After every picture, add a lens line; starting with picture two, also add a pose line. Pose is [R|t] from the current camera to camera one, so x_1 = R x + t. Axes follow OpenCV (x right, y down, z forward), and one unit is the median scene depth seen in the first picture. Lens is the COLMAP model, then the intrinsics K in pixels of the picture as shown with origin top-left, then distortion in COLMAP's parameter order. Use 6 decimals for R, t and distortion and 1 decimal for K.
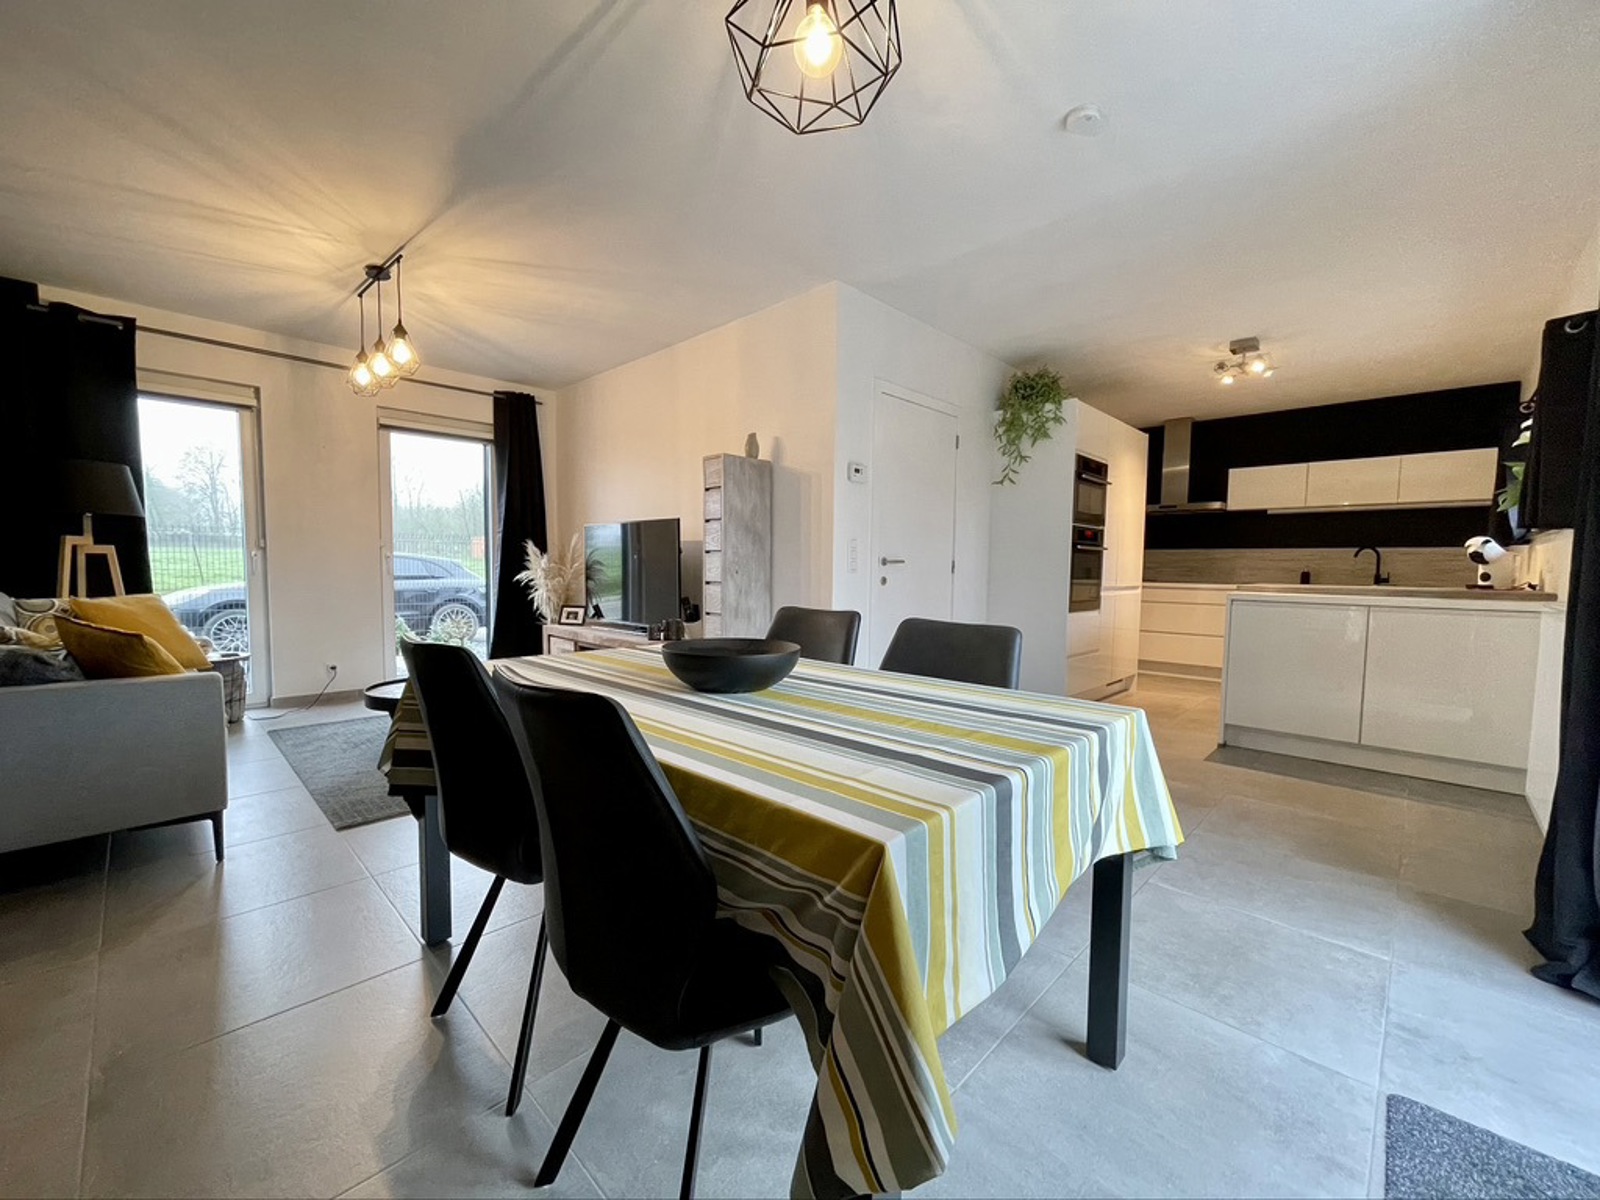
lens RADIAL K [[648.1, 0, 802.2], [0, 648.1, 608.1], [0, 0, 1]] dist [-0.006801, 0.002620]
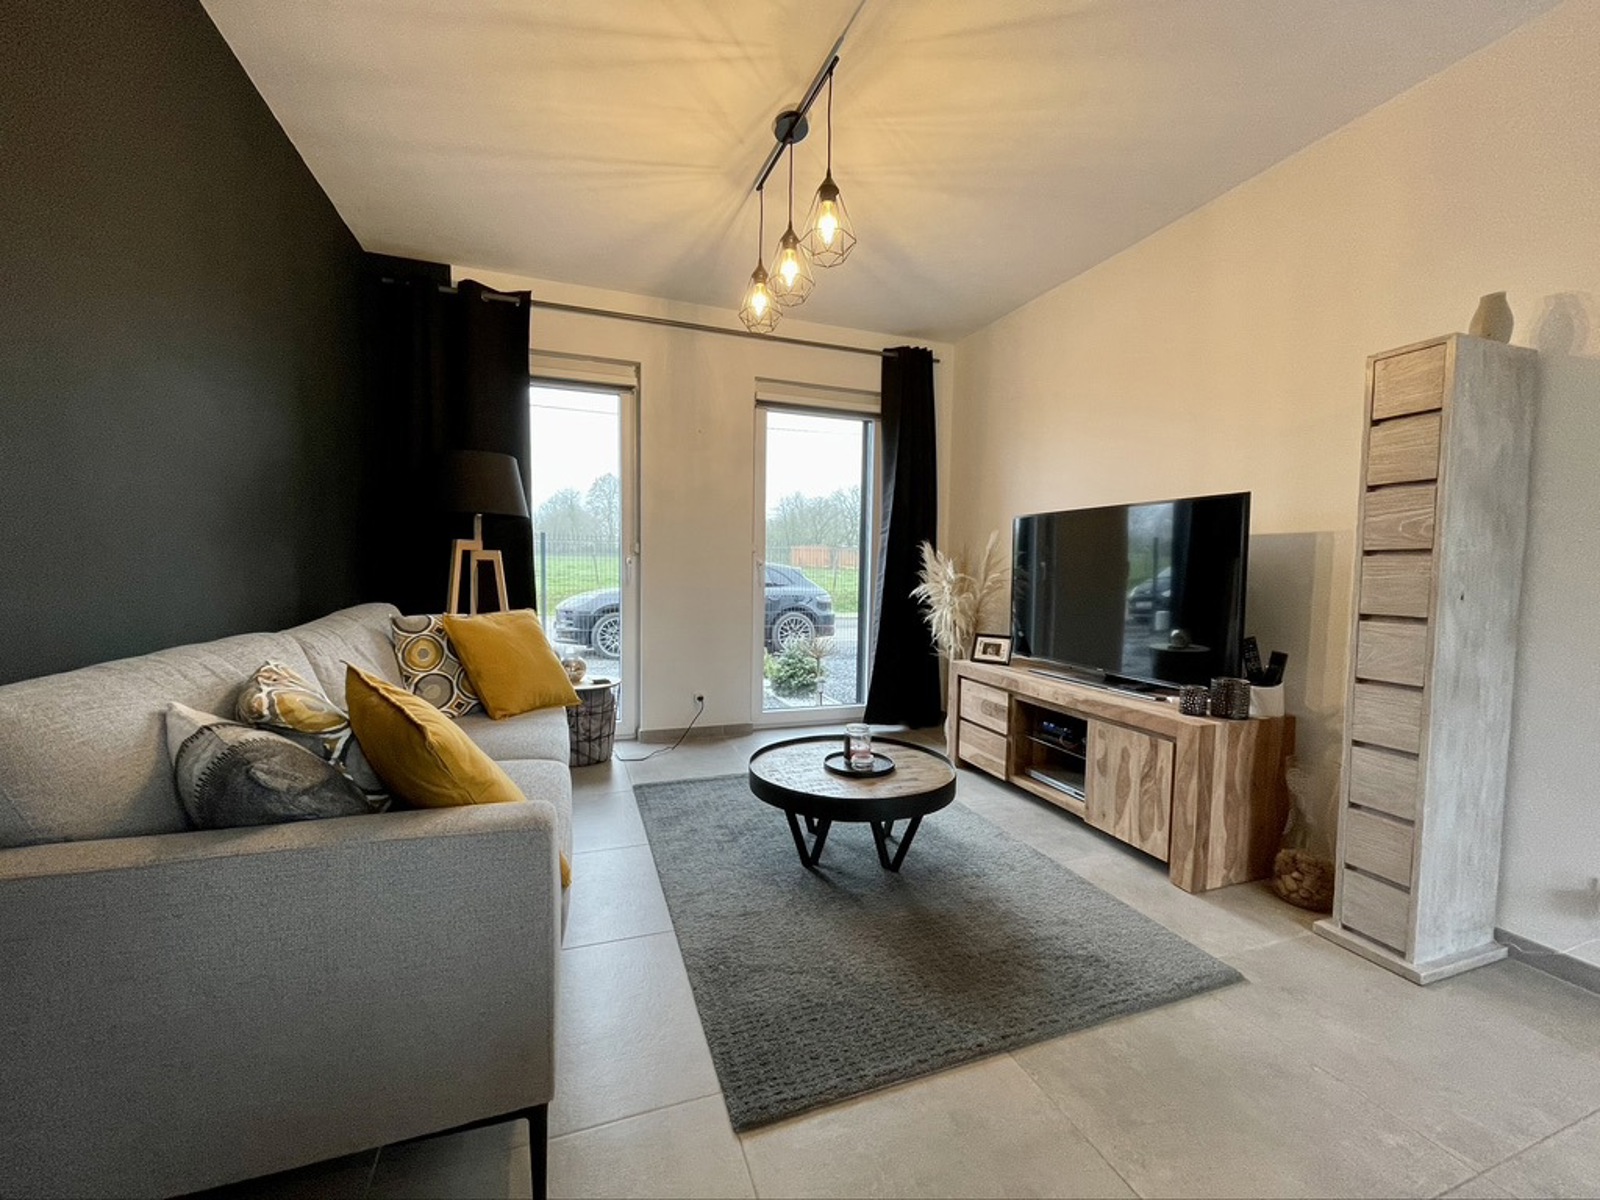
lens RADIAL K [[646.1, 0, 801.9], [0, 646.1, 609.3], [0, 0, 1]] dist [-0.000544, 0.000389]
pose [[0.901438, 0.029705, -0.431889, -0.319930], [-0.033629, 0.999433, -0.001451, -0.030664], [0.431601, 0.015832, 0.901926, 0.387444]]
